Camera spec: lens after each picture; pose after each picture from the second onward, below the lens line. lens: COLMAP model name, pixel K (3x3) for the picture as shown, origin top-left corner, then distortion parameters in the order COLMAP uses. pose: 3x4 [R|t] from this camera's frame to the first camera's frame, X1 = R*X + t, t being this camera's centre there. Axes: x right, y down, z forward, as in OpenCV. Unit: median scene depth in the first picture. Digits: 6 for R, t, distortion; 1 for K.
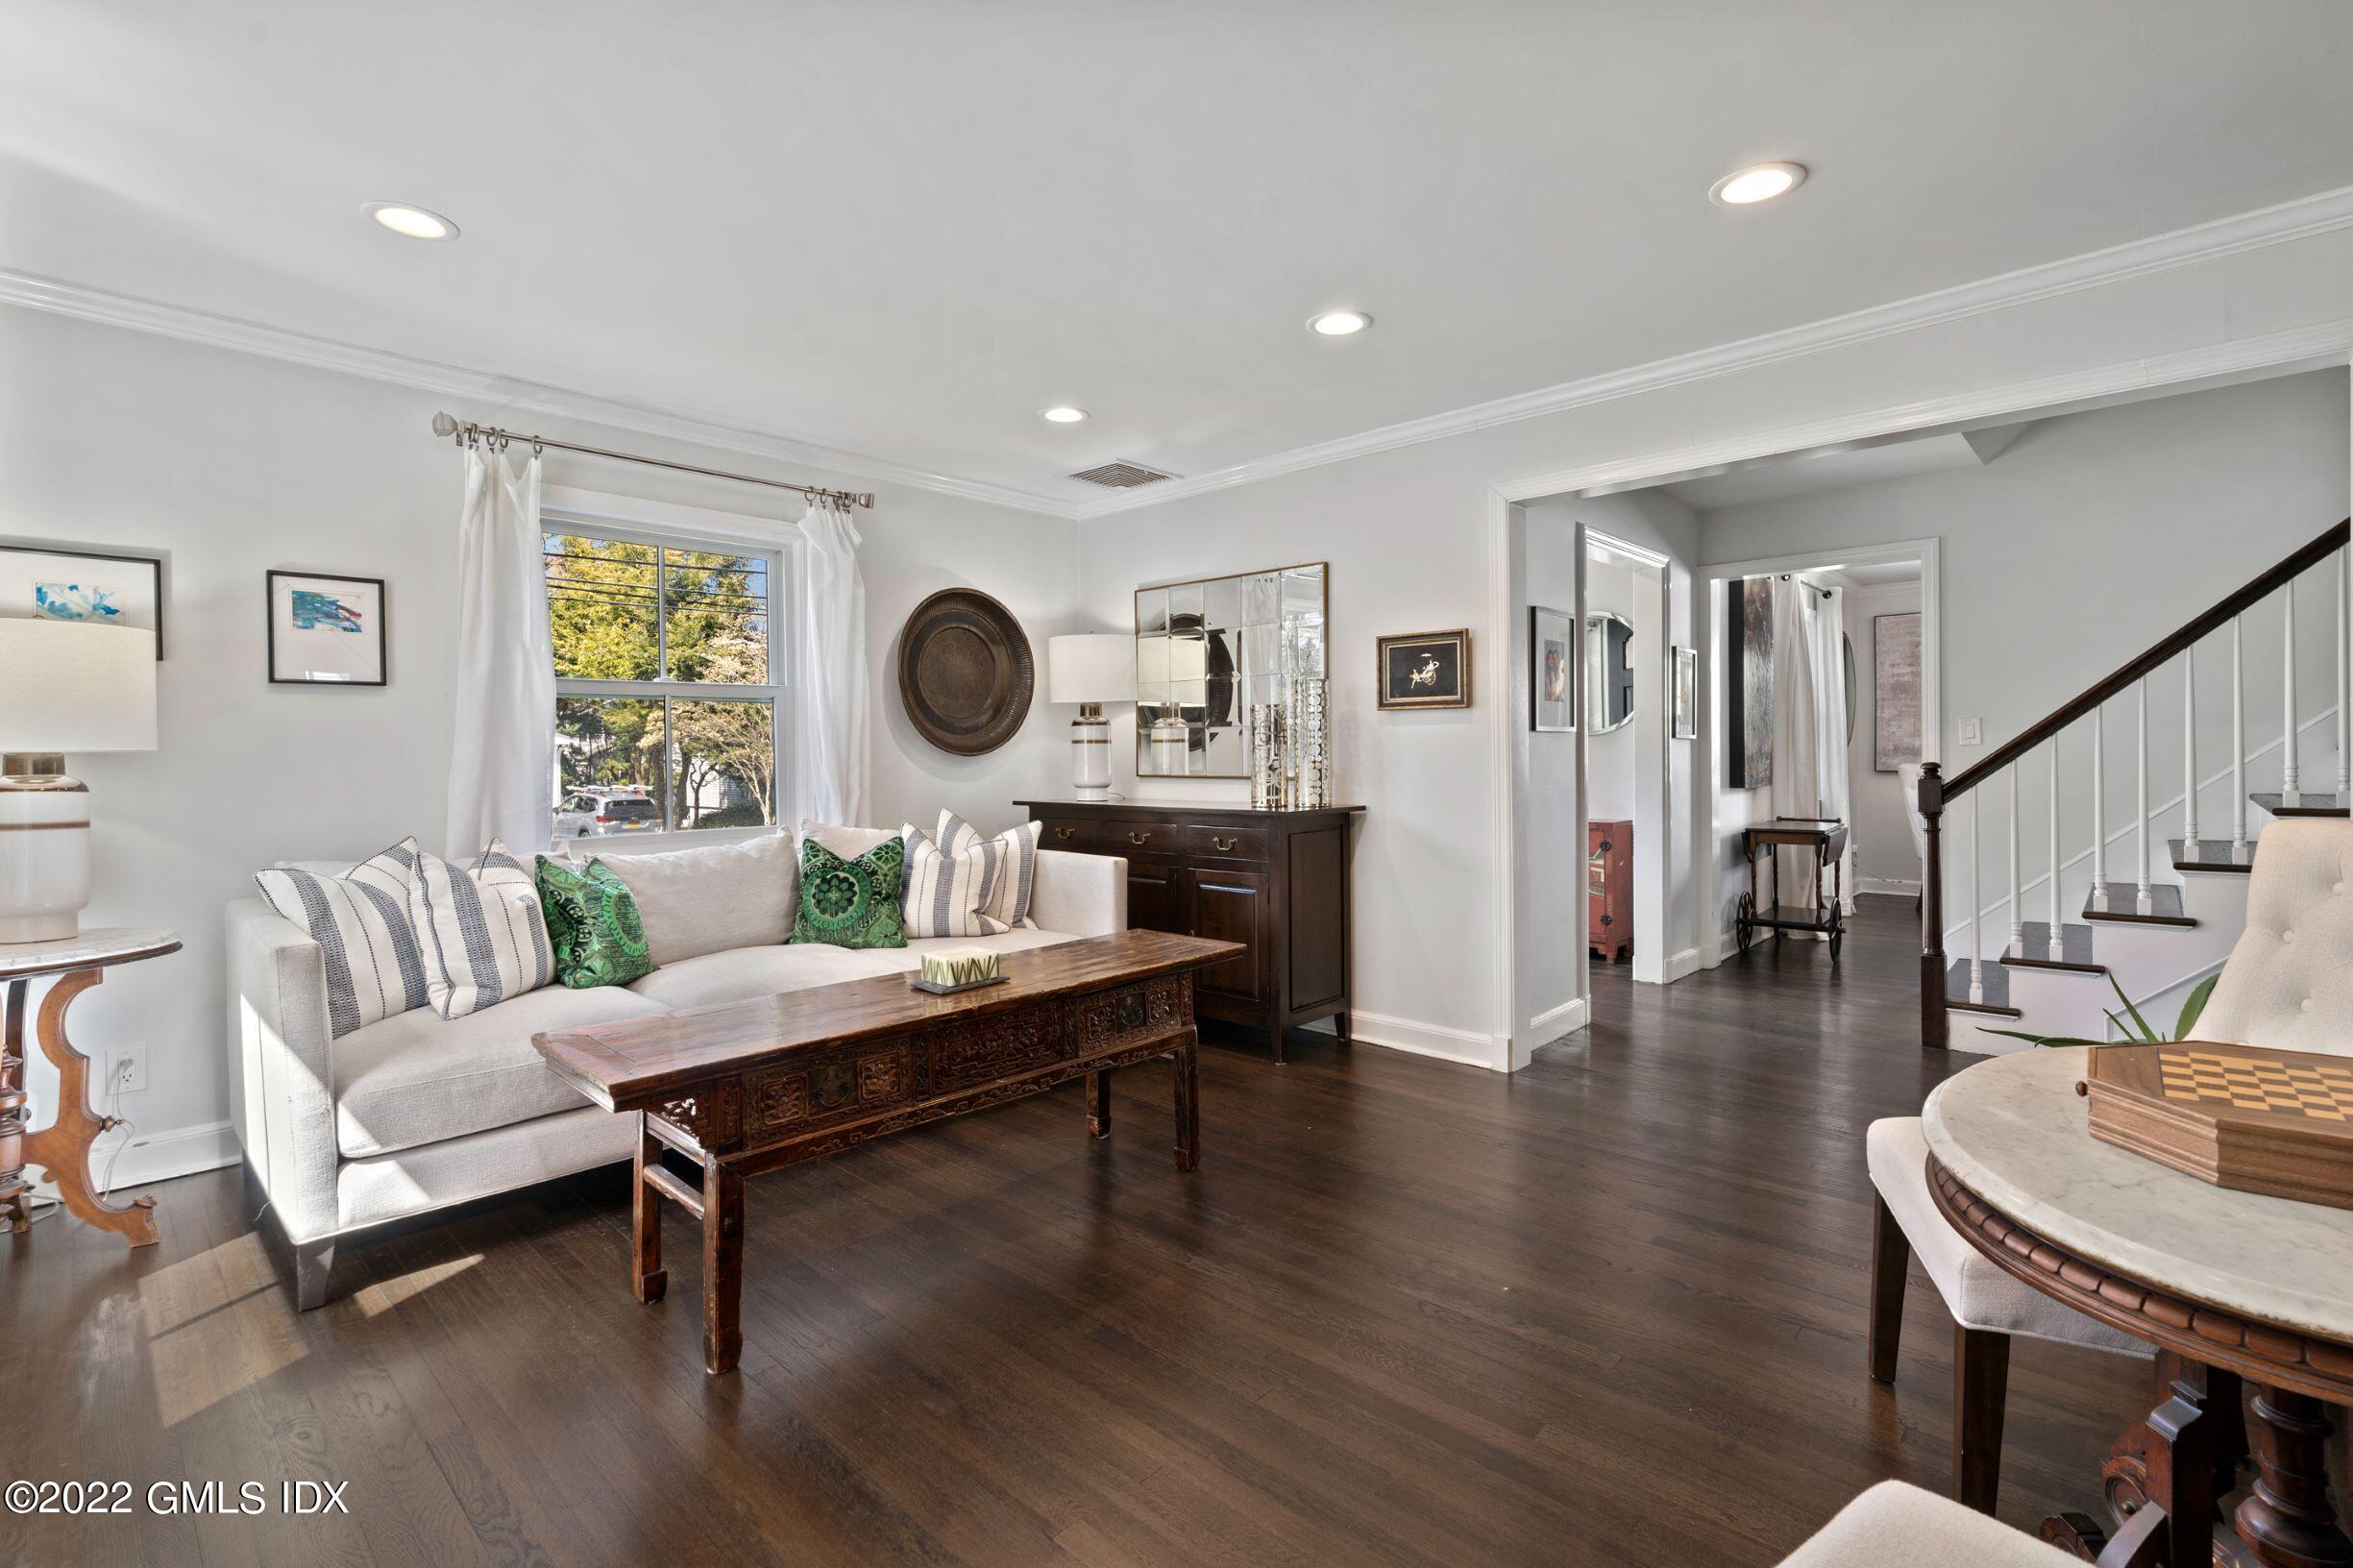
lens RADIAL K [[1064.9, 0, 1184.3], [0, 1064.9, 757.0], [0, 0, 1]] dist [-0.000801, -0.000034]
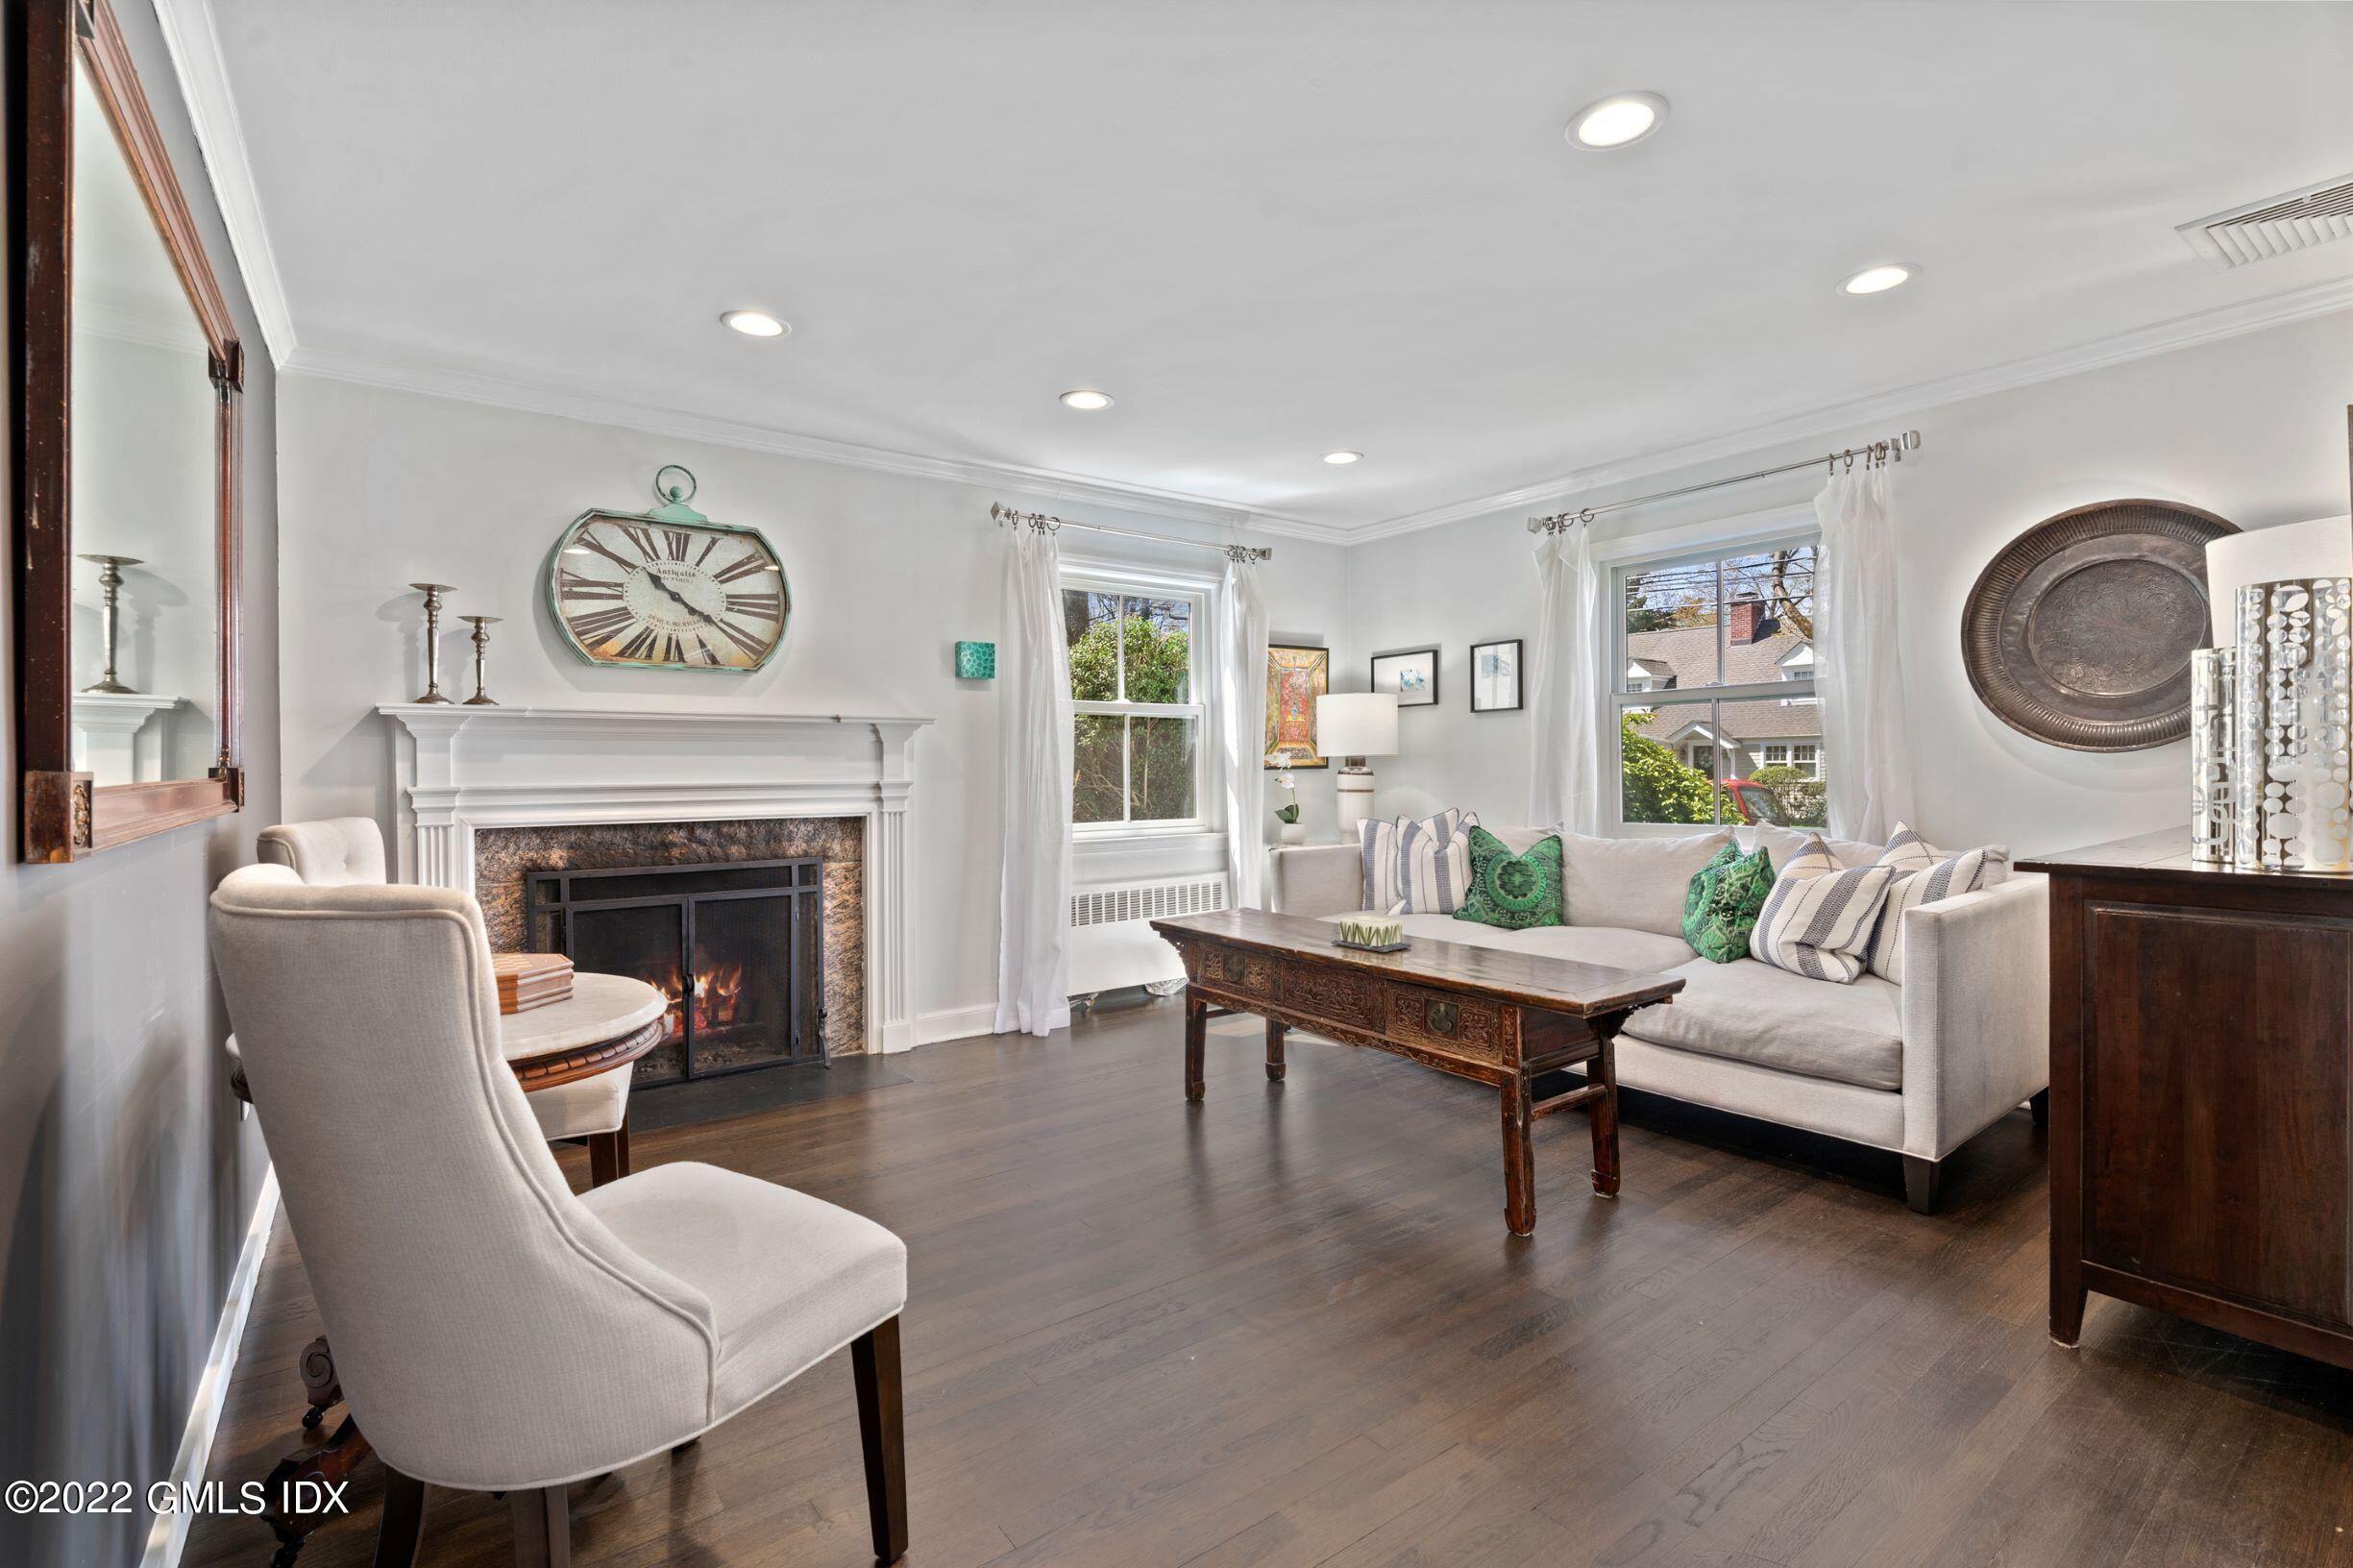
lens RADIAL K [[1064.9, 0, 1184.3], [0, 1064.9, 757.0], [0, 0, 1]] dist [-0.000801, -0.000034]
pose [[-0.187351, 0.004507, -0.982283, 0.880489], [0.011227, 0.999934, 0.002446, -0.008436], [0.982229, -0.010570, -0.187390, 0.866219]]
